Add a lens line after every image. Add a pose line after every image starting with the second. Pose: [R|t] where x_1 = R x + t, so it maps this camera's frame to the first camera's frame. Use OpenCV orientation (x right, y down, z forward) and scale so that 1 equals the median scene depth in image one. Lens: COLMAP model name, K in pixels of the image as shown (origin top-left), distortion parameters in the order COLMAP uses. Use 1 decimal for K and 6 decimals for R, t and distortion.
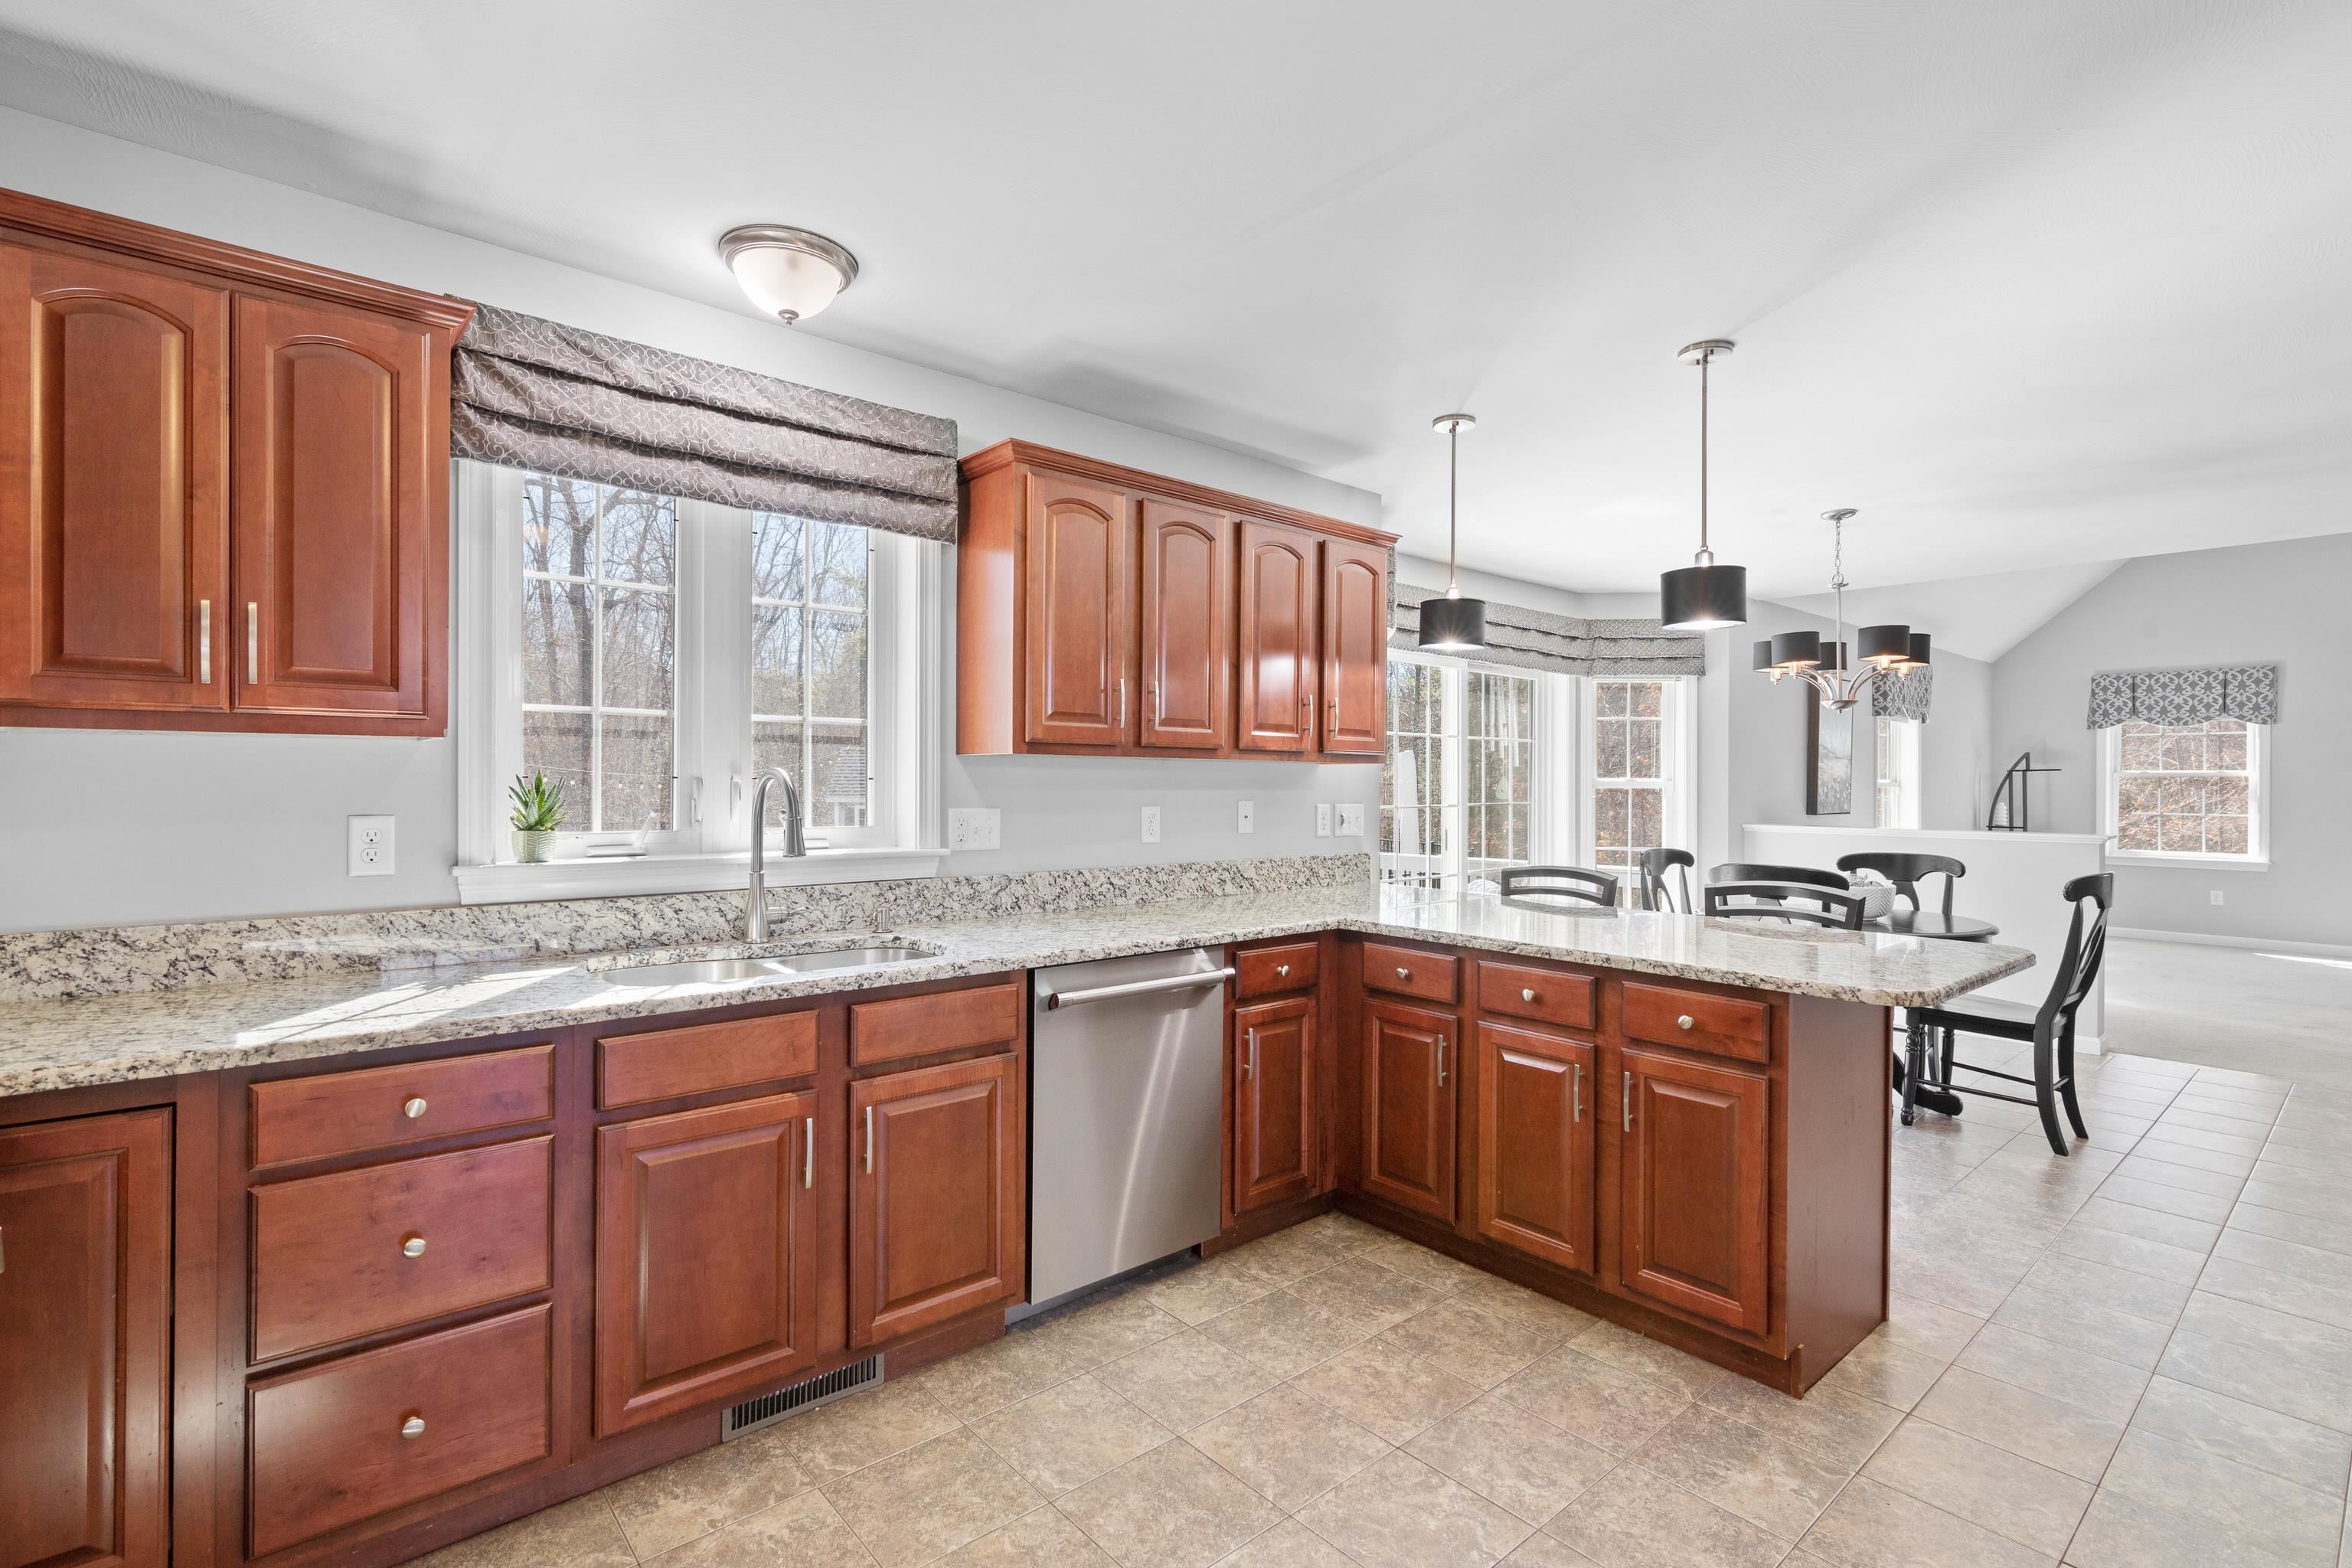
lens RADIAL K [[1076.3, 0, 1176.4], [0, 1076.3, 779.3], [0, 0, 1]] dist [-0.000859, -0.000130]
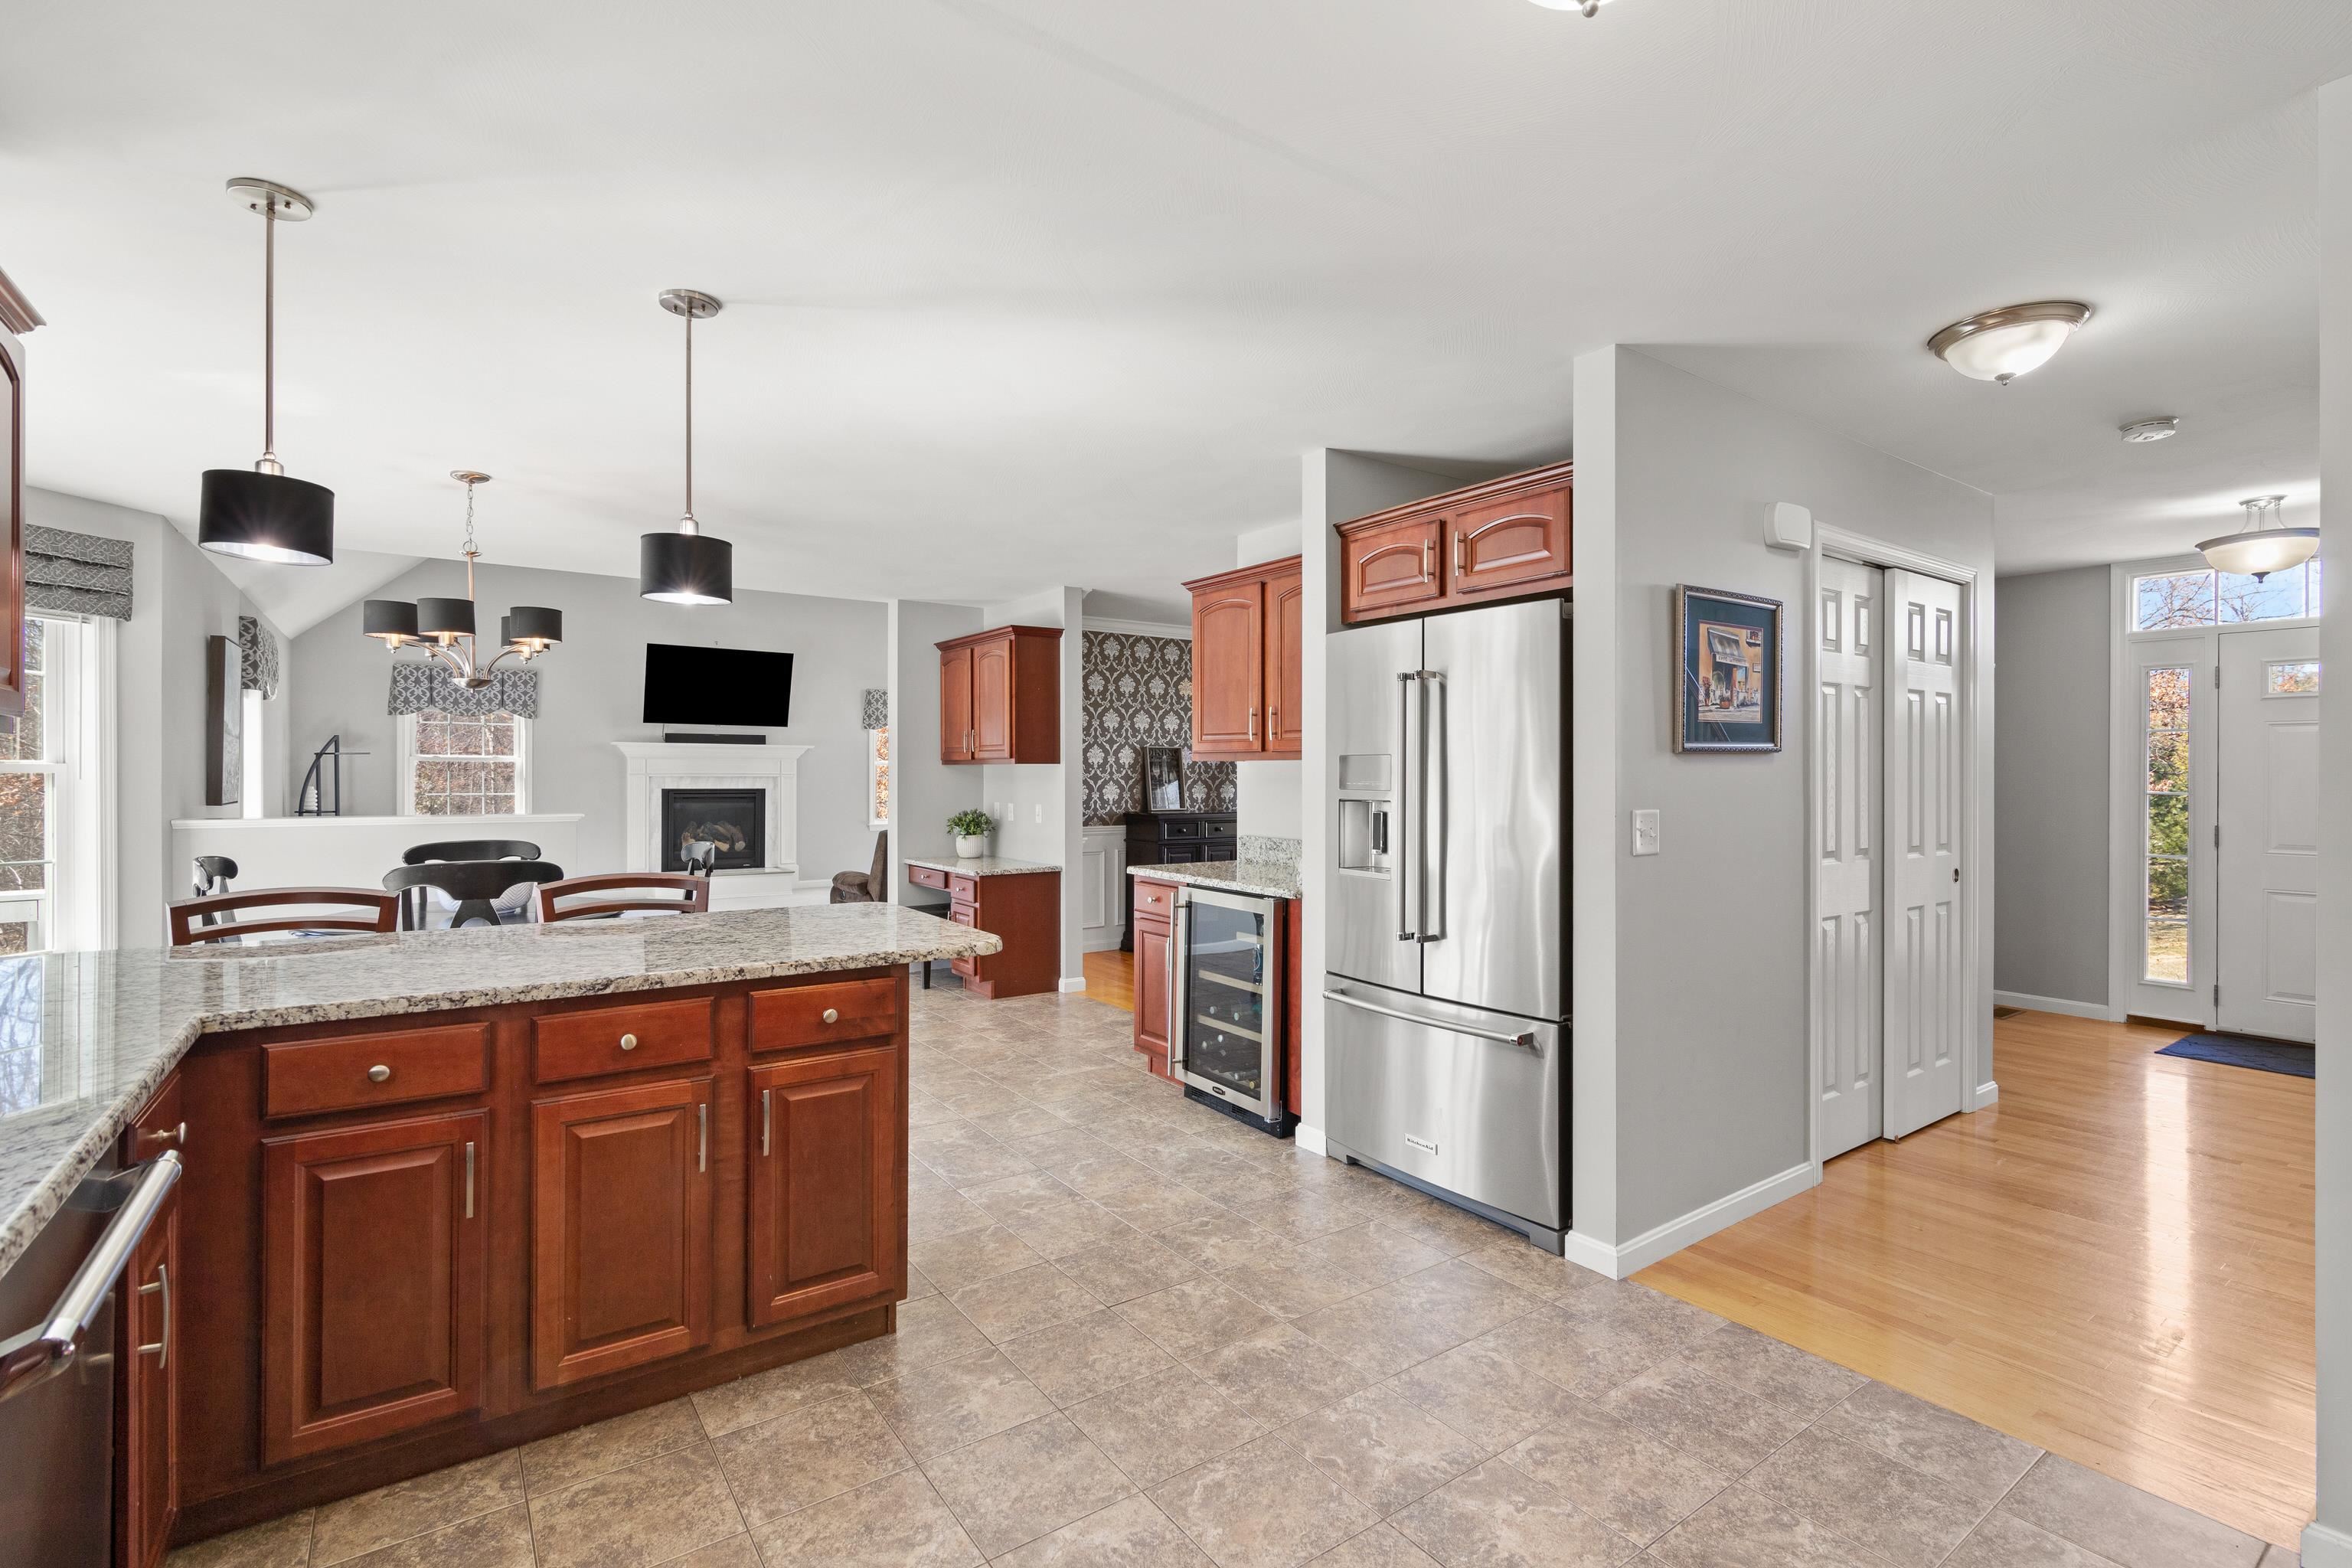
lens RADIAL K [[1069.2, 0, 1175.1], [0, 1069.2, 779.0], [0, 0, 1]] dist [-0.002005, 0.000128]
pose [[0.091646, -0.009945, 0.995742, -0.394540], [-0.006609, 0.999922, 0.010595, -0.001477], [-0.995770, -0.007552, 0.091573, 0.515242]]
